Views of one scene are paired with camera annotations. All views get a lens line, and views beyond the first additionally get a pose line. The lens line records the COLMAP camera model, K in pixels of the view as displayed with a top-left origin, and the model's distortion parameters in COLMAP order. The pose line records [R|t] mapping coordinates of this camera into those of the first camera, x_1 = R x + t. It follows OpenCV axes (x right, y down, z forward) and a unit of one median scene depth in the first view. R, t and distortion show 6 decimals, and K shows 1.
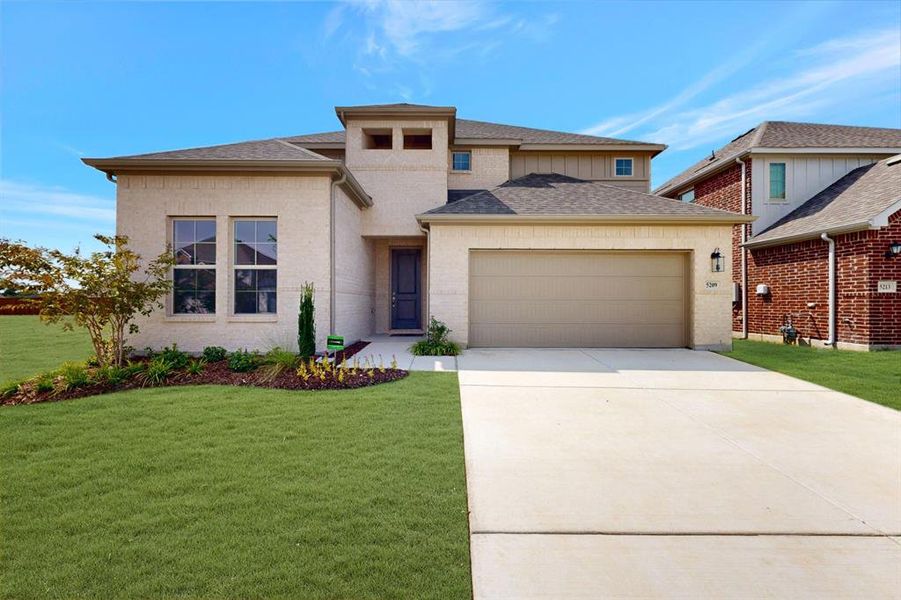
lens RADIAL K [[391.4, 0, 457.7], [0, 391.4, 299.4], [0, 0, 1]] dist [0.001620, -0.000049]
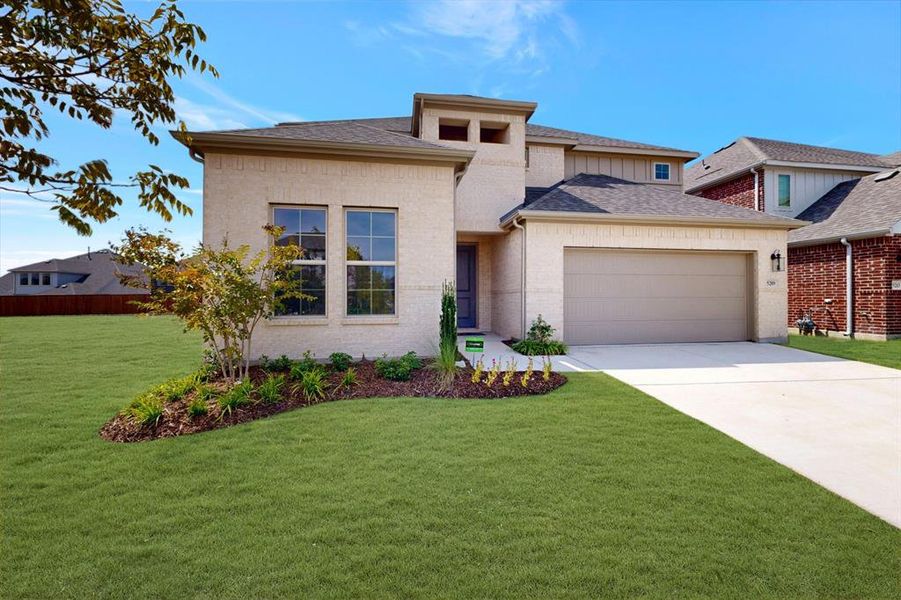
lens RADIAL K [[391.4, 0, 465.5], [0, 391.4, 292.5], [0, 0, 1]] dist [0.001620, -0.000049]
pose [[0.985599, -0.002378, 0.169085, -0.378397], [0.003429, 0.999977, -0.005928, -0.007500], [-0.169067, 0.006422, 0.985584, 0.062896]]
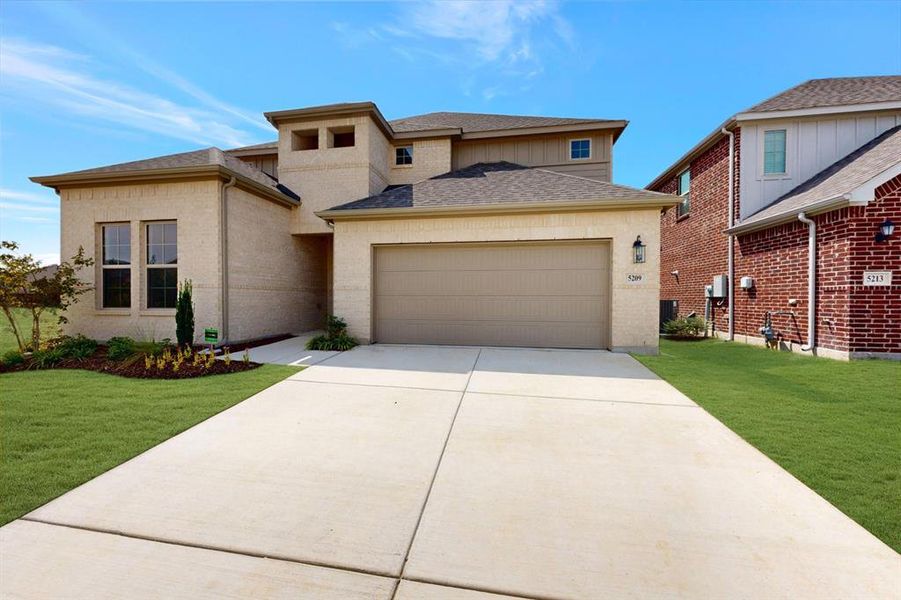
lens RADIAL K [[391.4, 0, 446.9], [0, 391.4, 299.1], [0, 0, 1]] dist [0.001620, -0.000049]
pose [[0.980170, 0.001216, -0.198156, 0.407575], [0.000911, 0.999943, 0.010646, -0.000208], [0.198157, -0.010615, 0.980113, 0.061530]]
